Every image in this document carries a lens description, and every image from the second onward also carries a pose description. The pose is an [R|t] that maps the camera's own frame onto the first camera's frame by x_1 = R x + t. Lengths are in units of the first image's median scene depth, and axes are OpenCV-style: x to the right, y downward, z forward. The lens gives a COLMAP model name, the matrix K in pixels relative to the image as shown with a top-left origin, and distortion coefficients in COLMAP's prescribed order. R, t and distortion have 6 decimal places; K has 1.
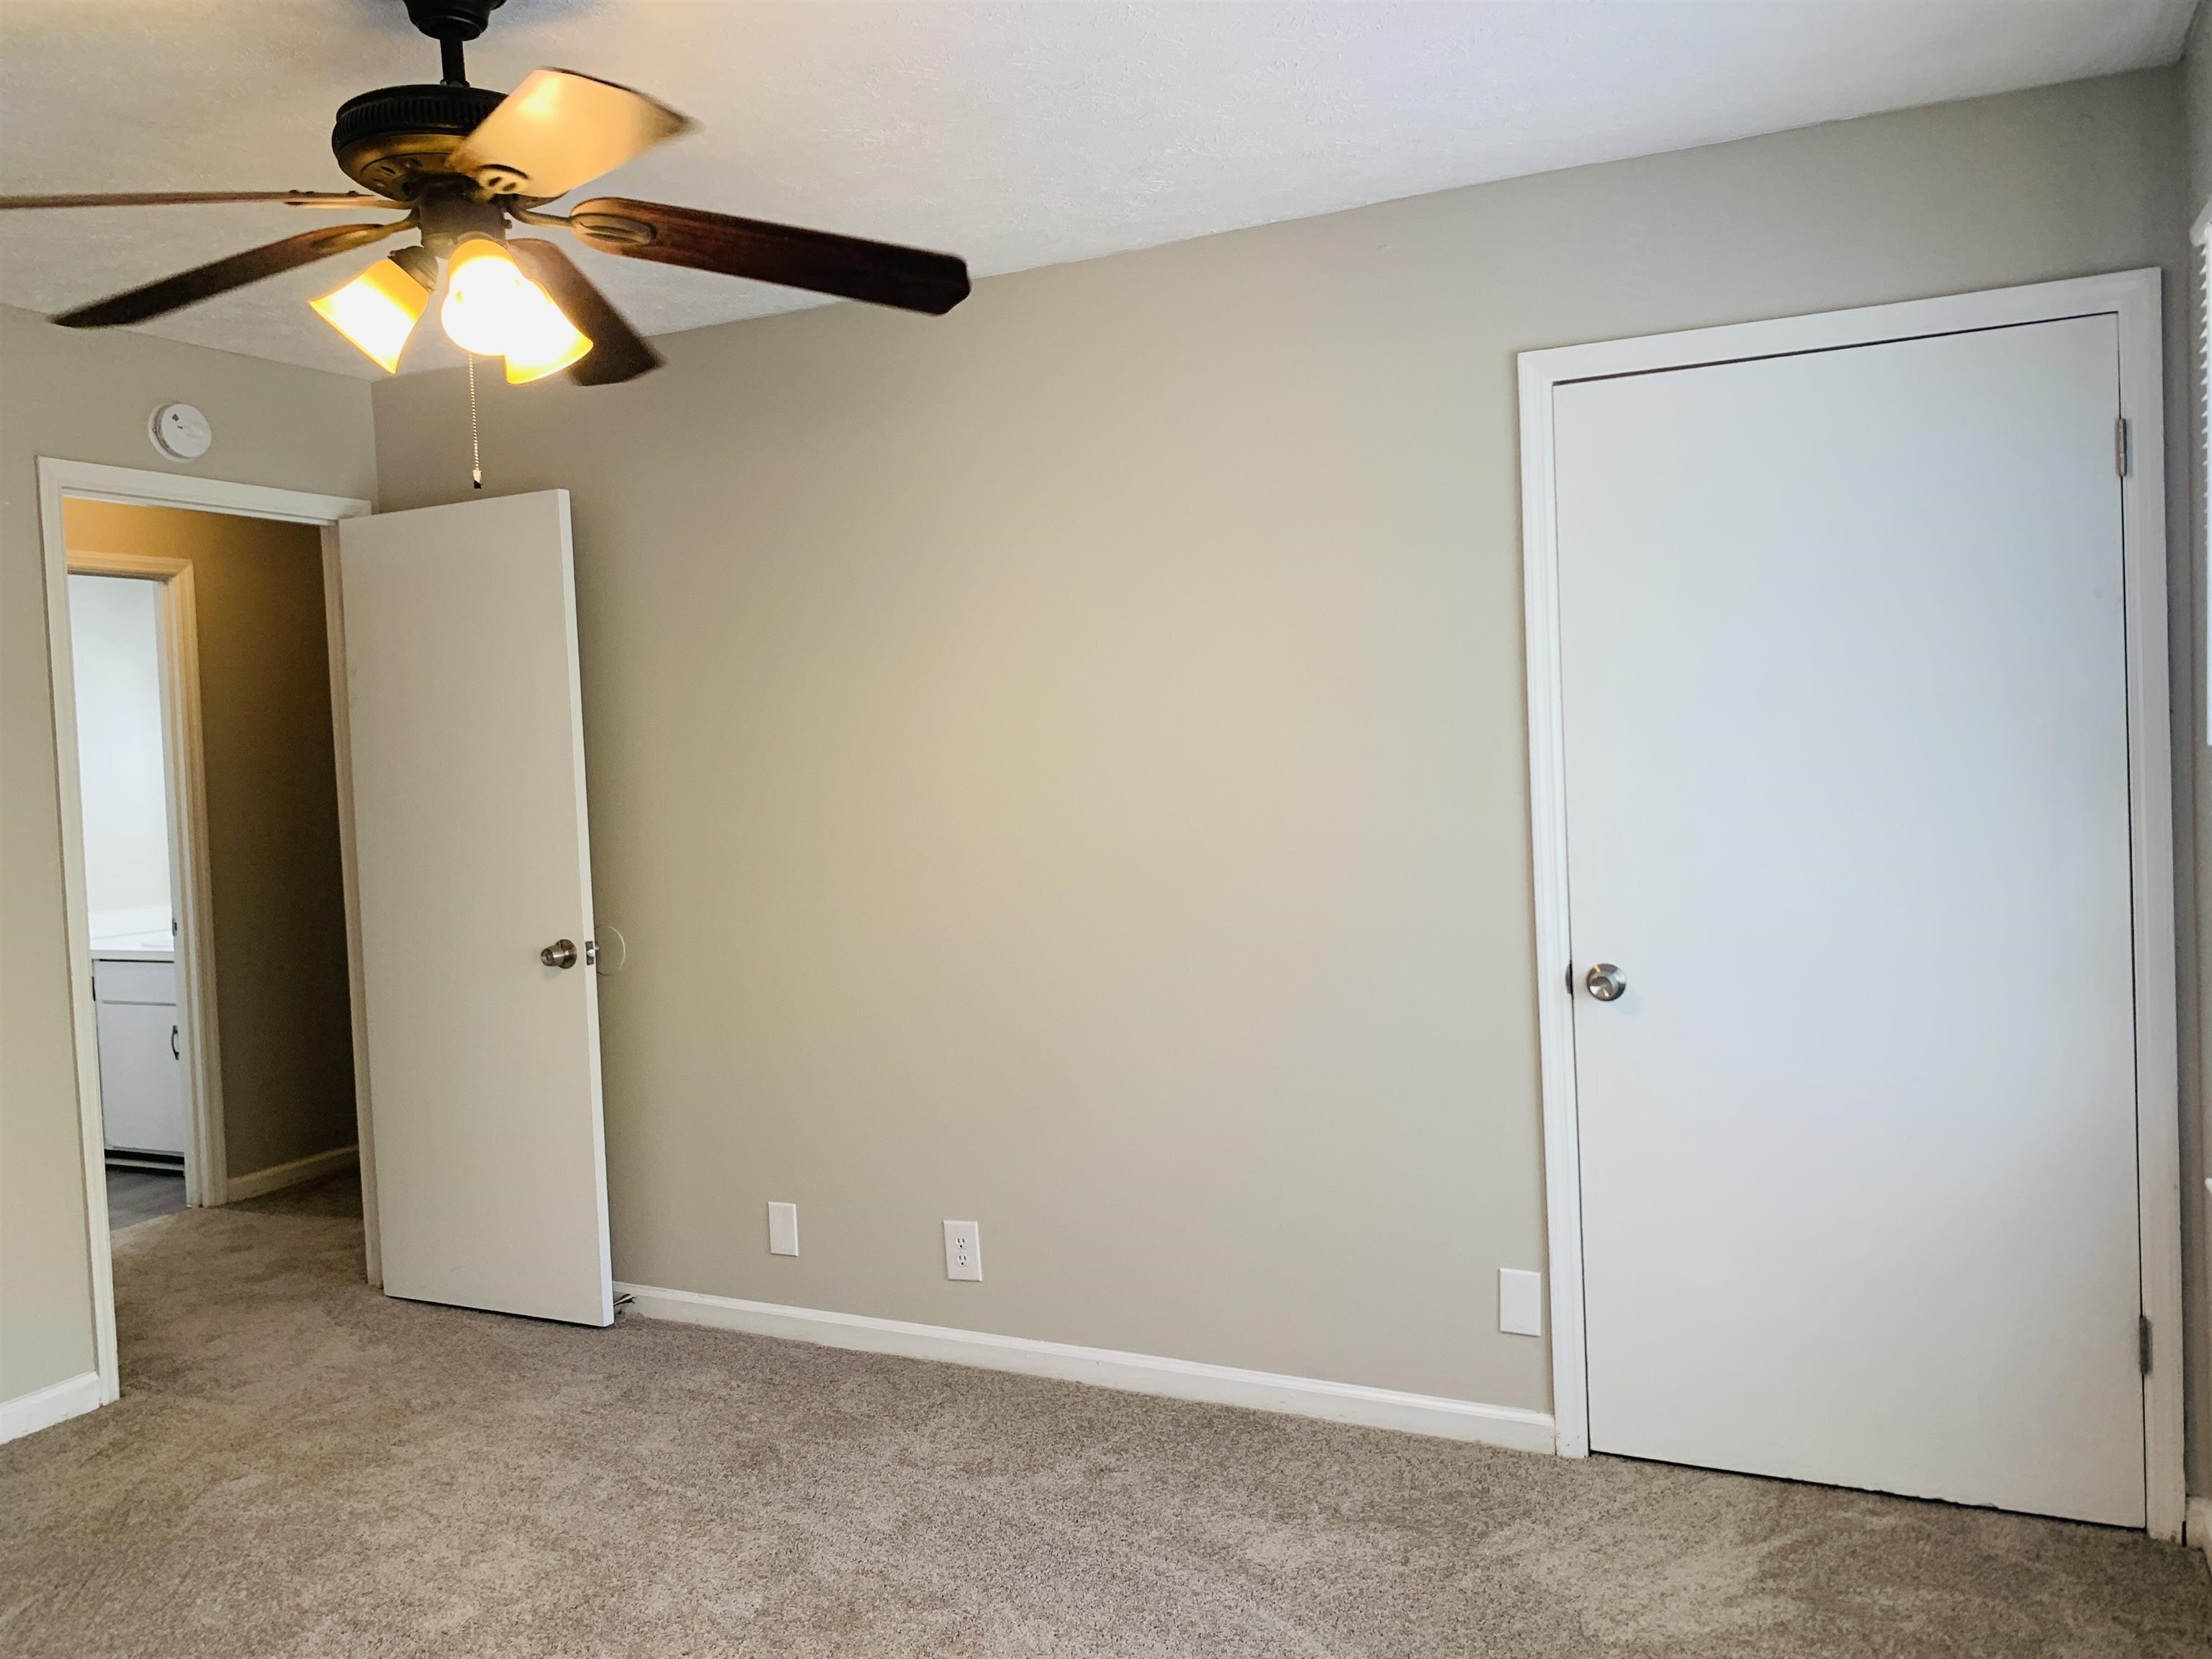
lens RADIAL K [[1702.3, 0, 1113.6], [0, 1702.3, 830.5], [0, 0, 1]] dist [0.034293, -0.042548]
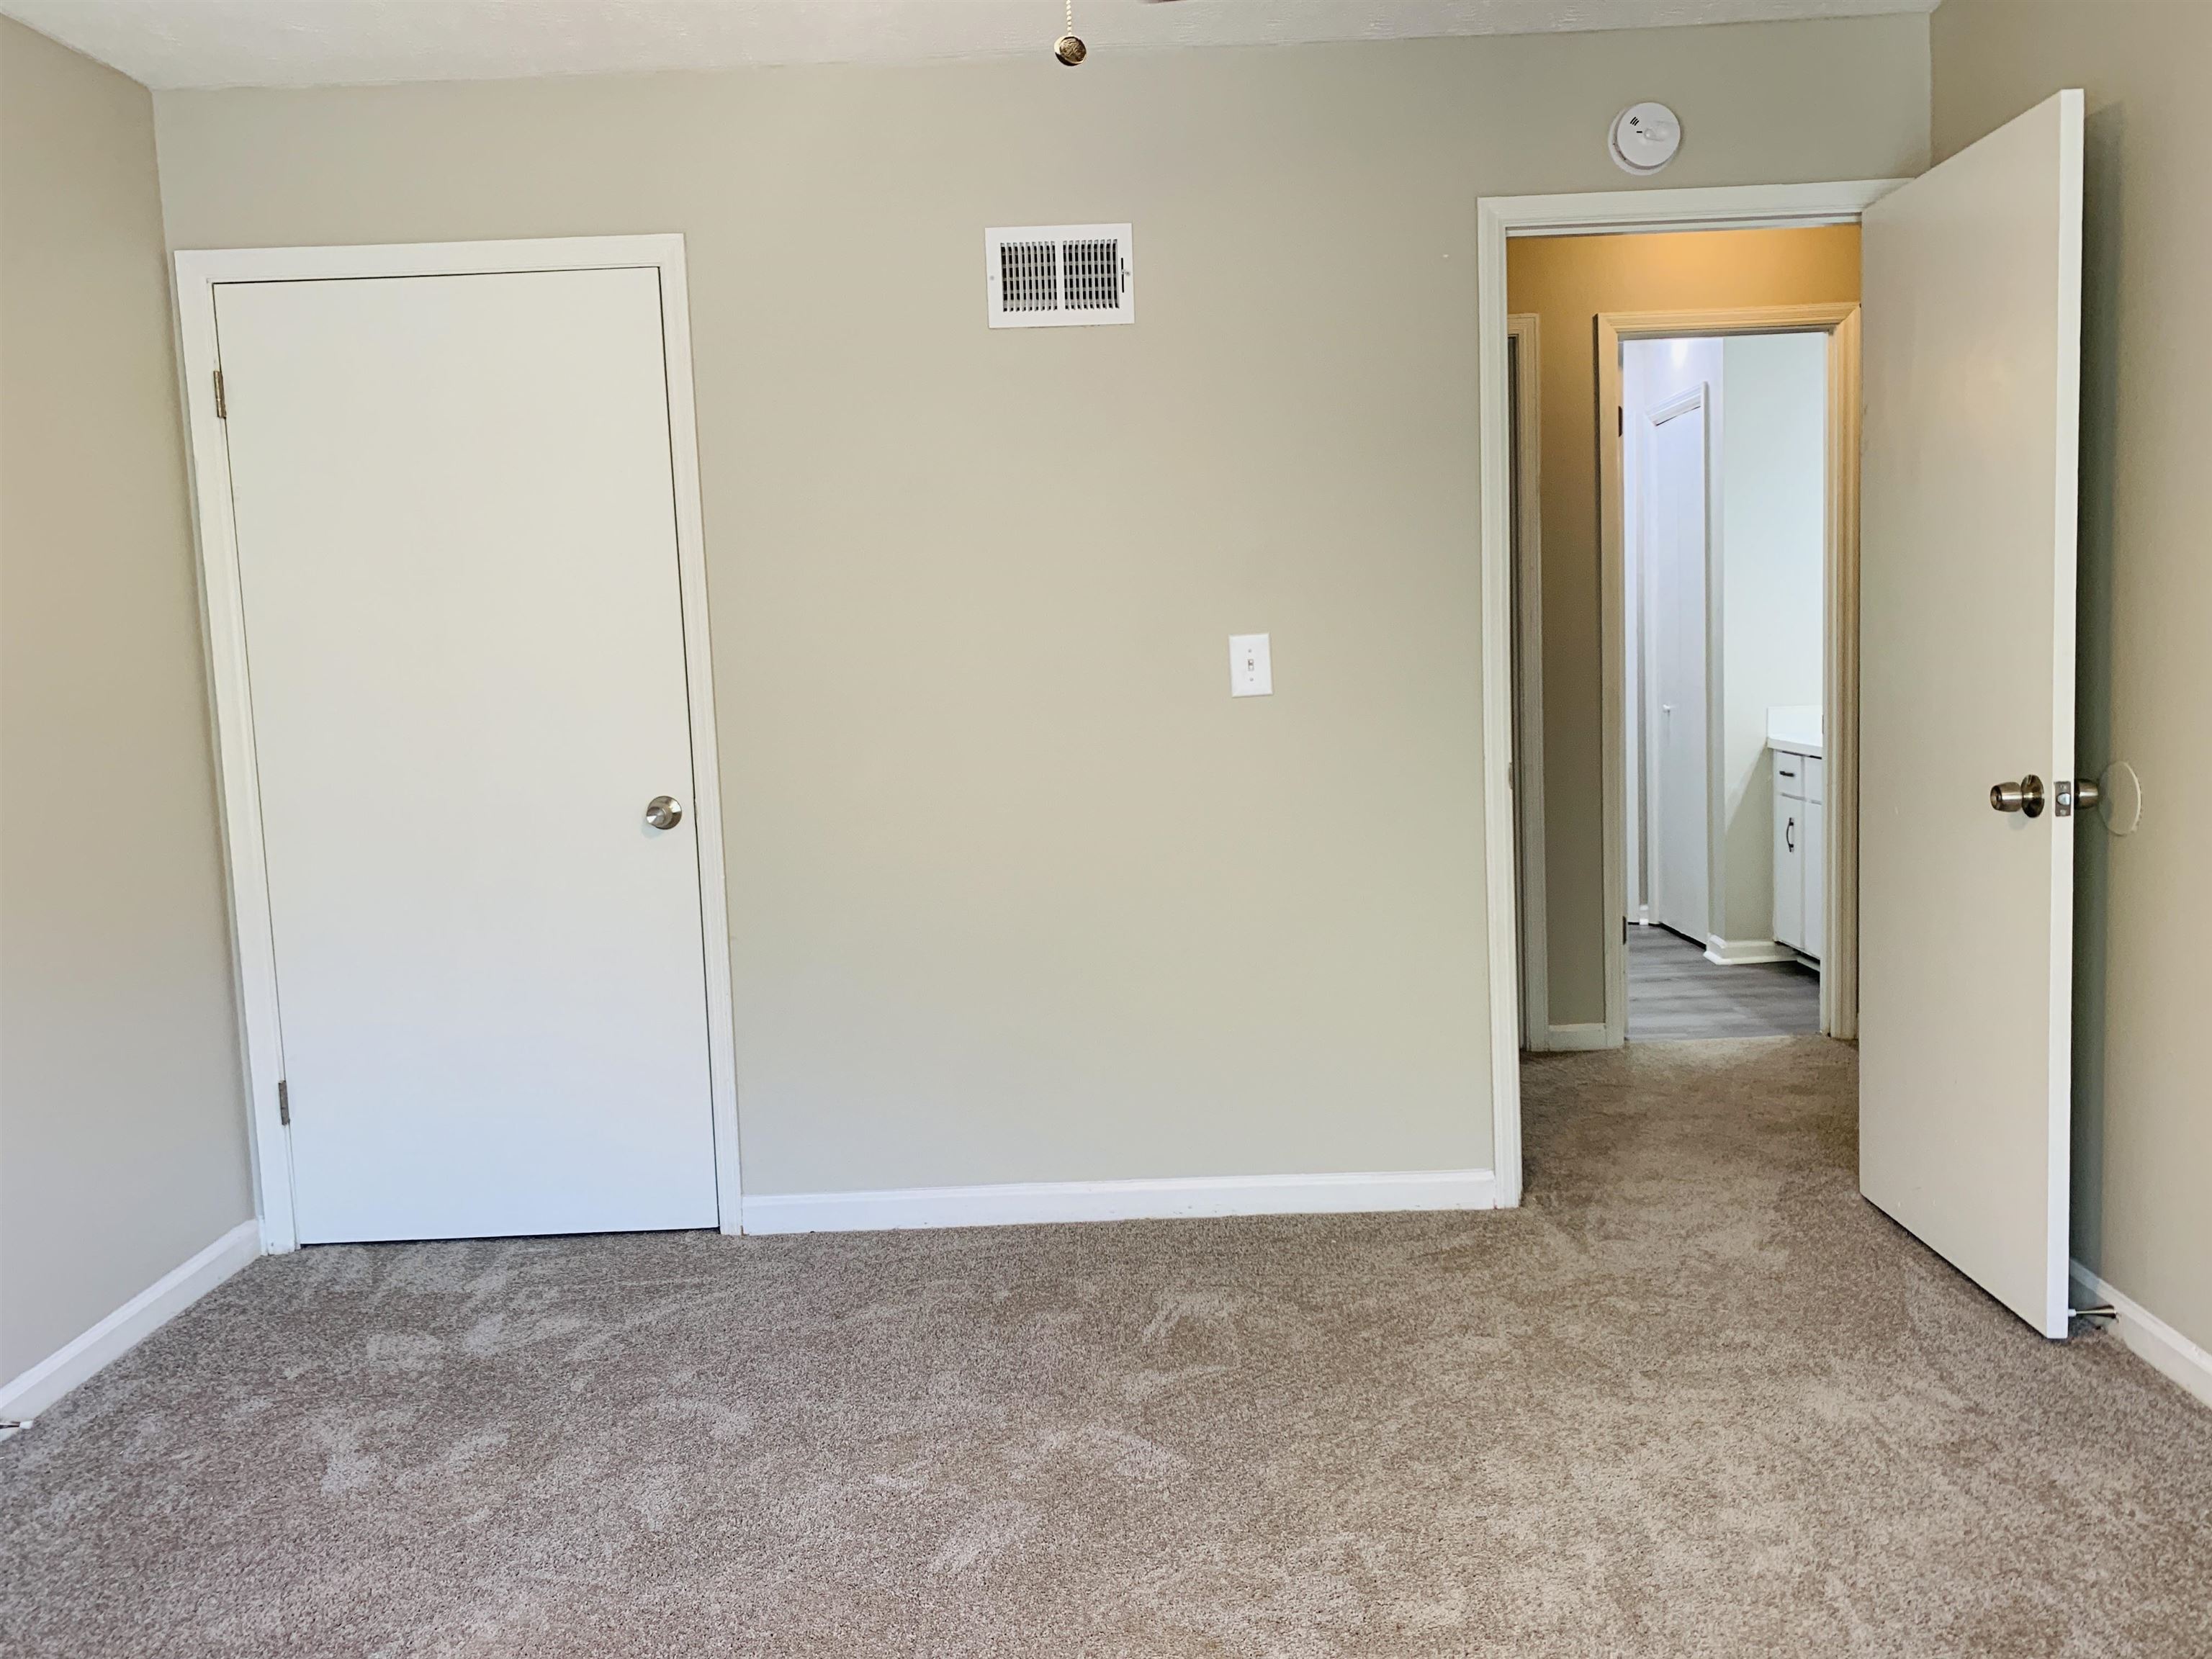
lens RADIAL K [[1702.3, 0, 1105.8], [0, 1702.3, 809.4], [0, 0, 1]] dist [0.034293, -0.042548]
pose [[0.422132, 0.116641, -0.898999, 0.151966], [-0.024434, 0.992792, 0.117336, 0.006194], [0.906205, -0.027565, 0.421939, 0.399090]]
